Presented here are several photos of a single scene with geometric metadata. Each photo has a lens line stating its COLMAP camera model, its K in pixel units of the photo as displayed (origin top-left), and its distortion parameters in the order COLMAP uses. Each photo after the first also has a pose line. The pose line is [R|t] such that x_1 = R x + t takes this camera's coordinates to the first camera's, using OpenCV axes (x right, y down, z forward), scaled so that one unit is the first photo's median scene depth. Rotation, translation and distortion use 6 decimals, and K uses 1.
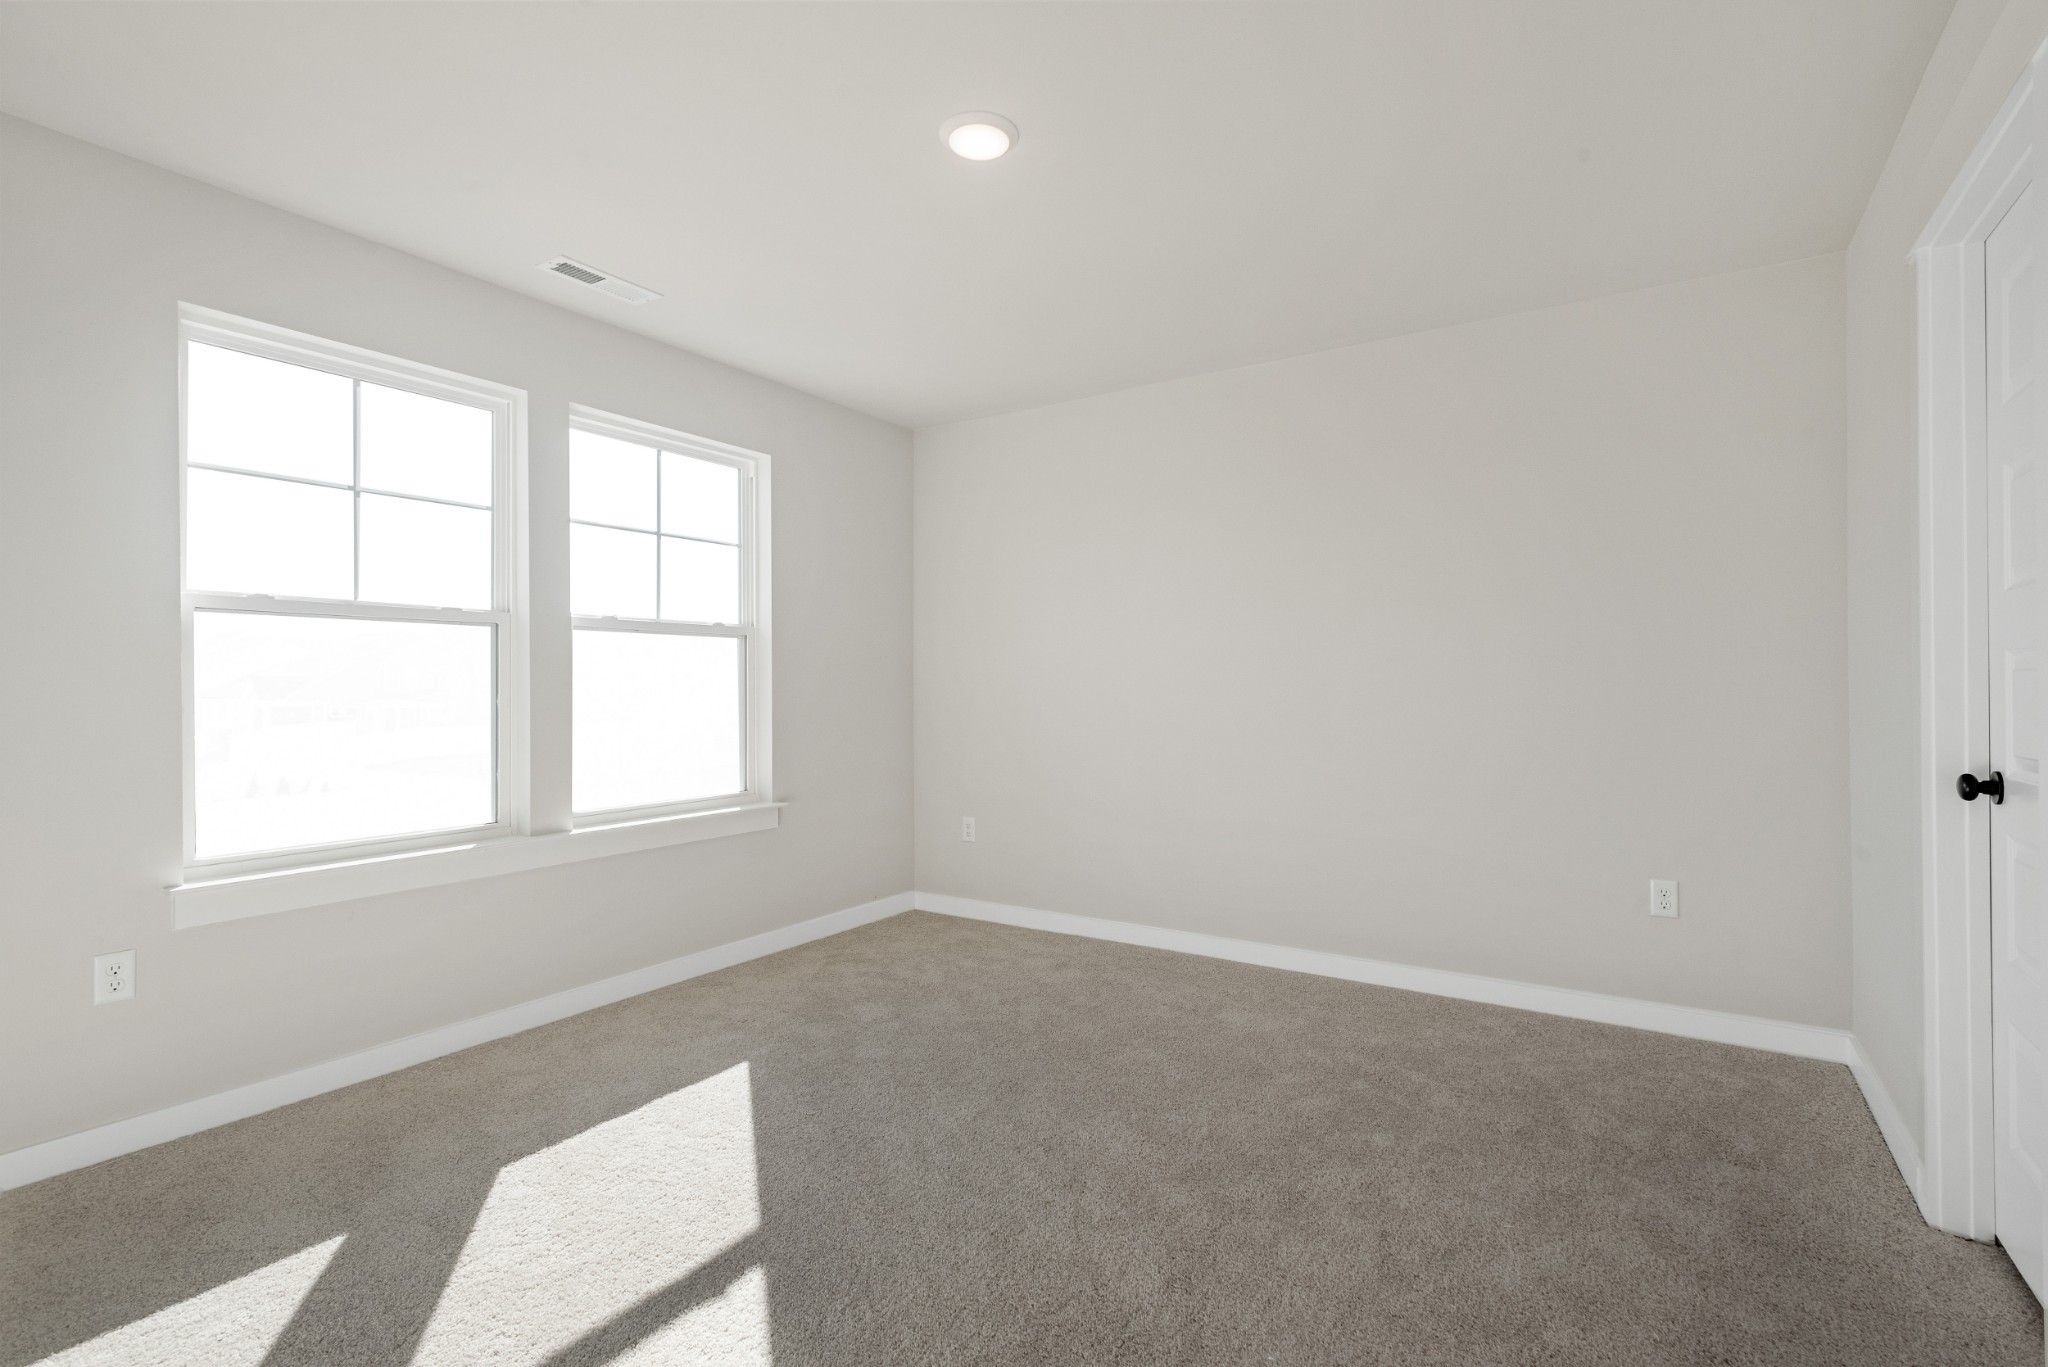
lens RADIAL K [[1025.4, 0, 1012.0], [0, 1025.4, 684.7], [0, 0, 1]] dist [0.017717, -0.000724]
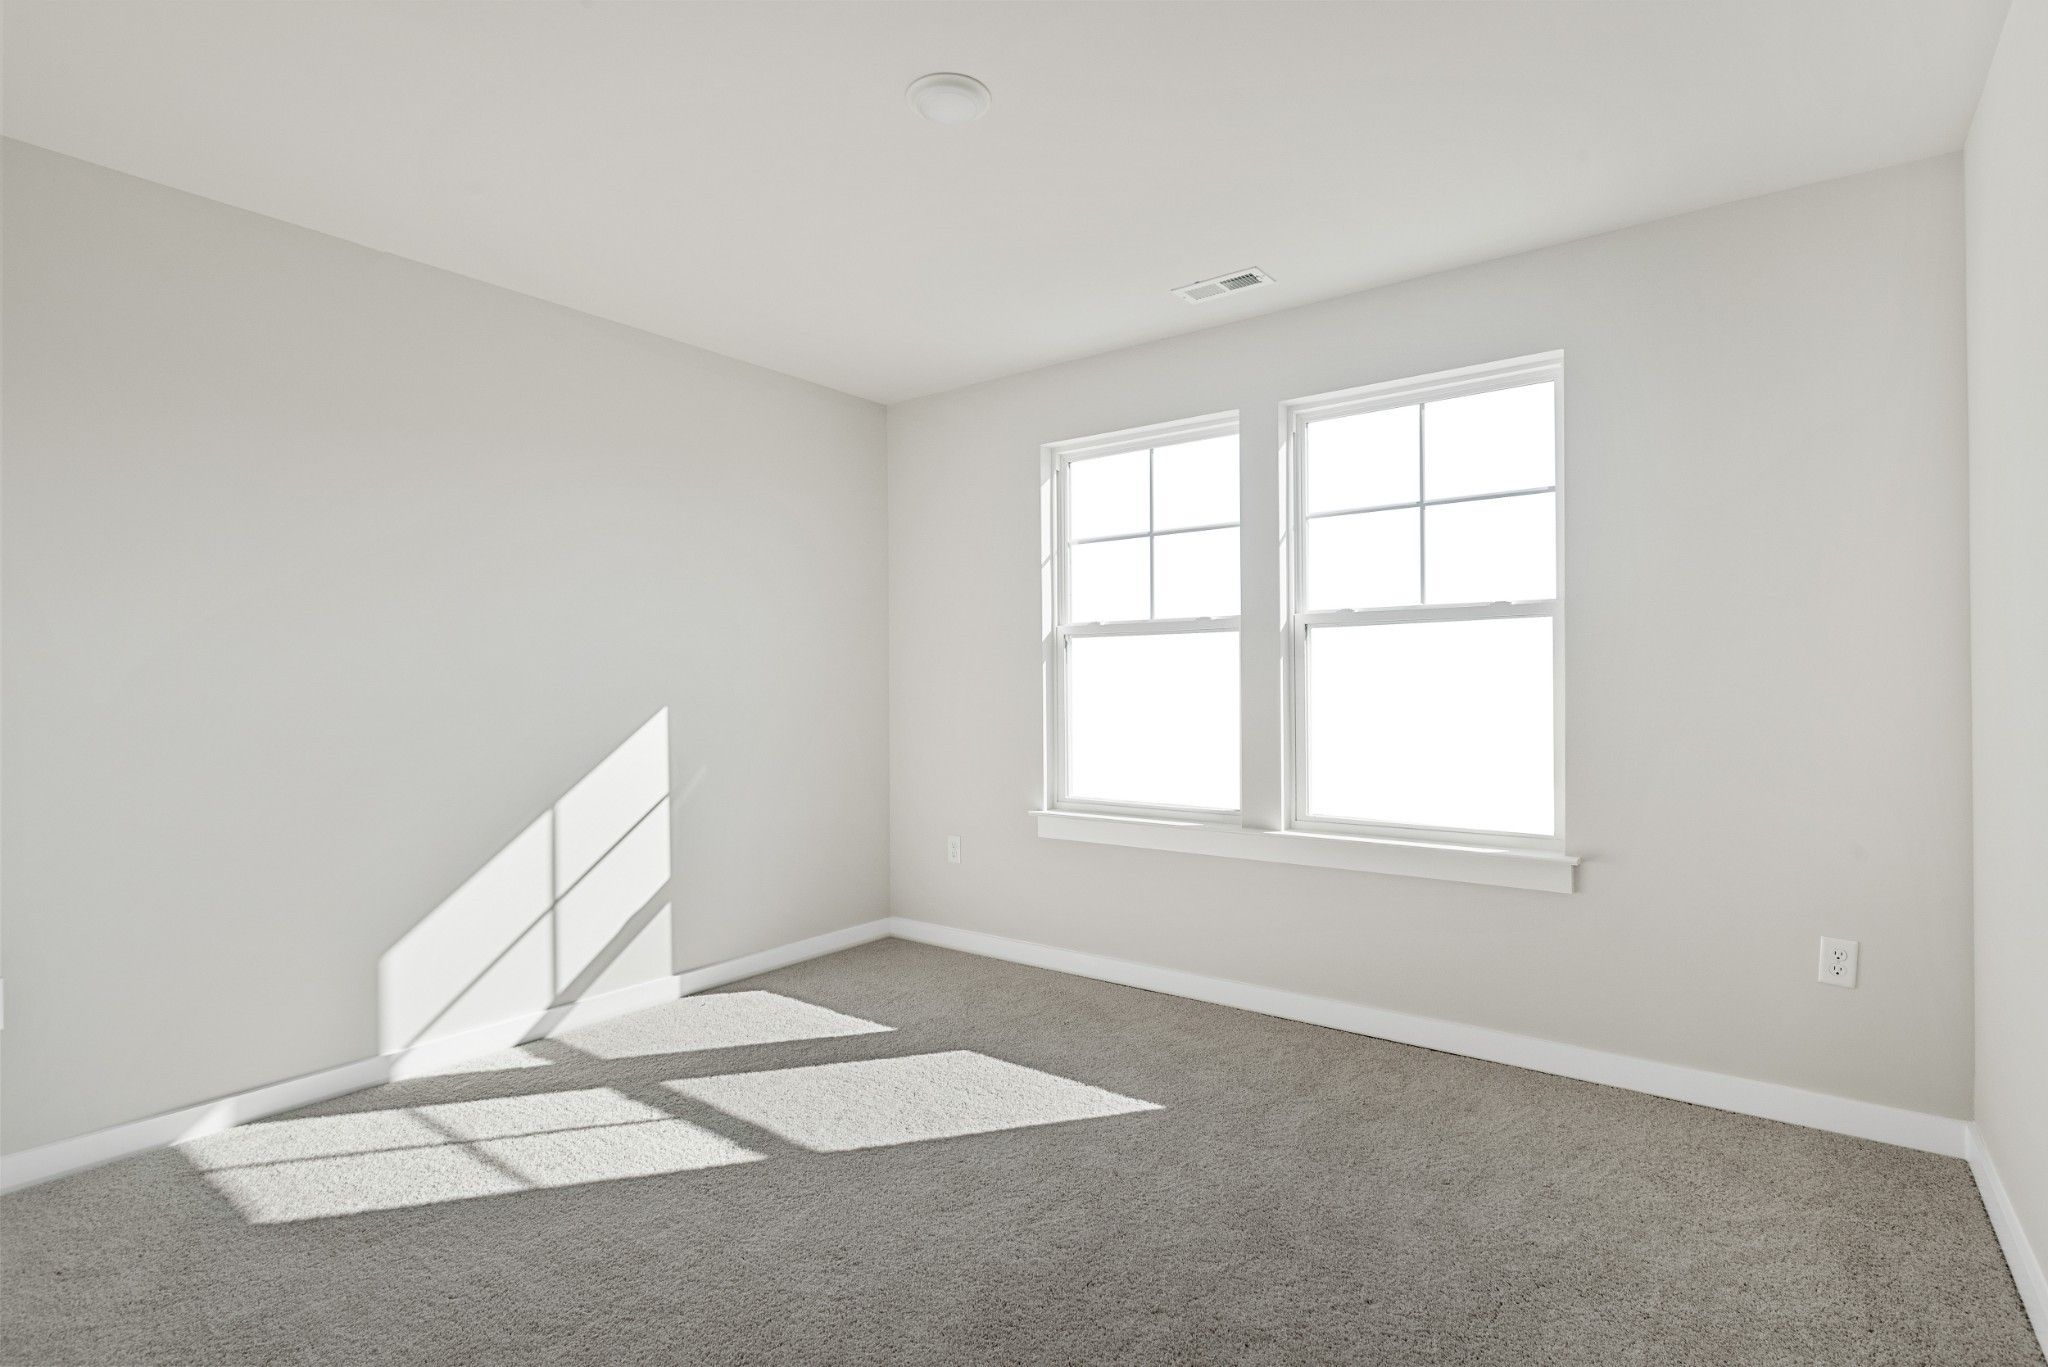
lens RADIAL K [[969.6, 0, 1028.5], [0, 969.6, 678.9], [0, 0, 1]] dist [0.013275, -0.000044]
pose [[-0.068431, -0.003650, -0.997649, 0.547842], [0.004651, 0.999981, -0.003977, -0.002317], [0.997645, -0.004912, -0.068413, 0.860397]]
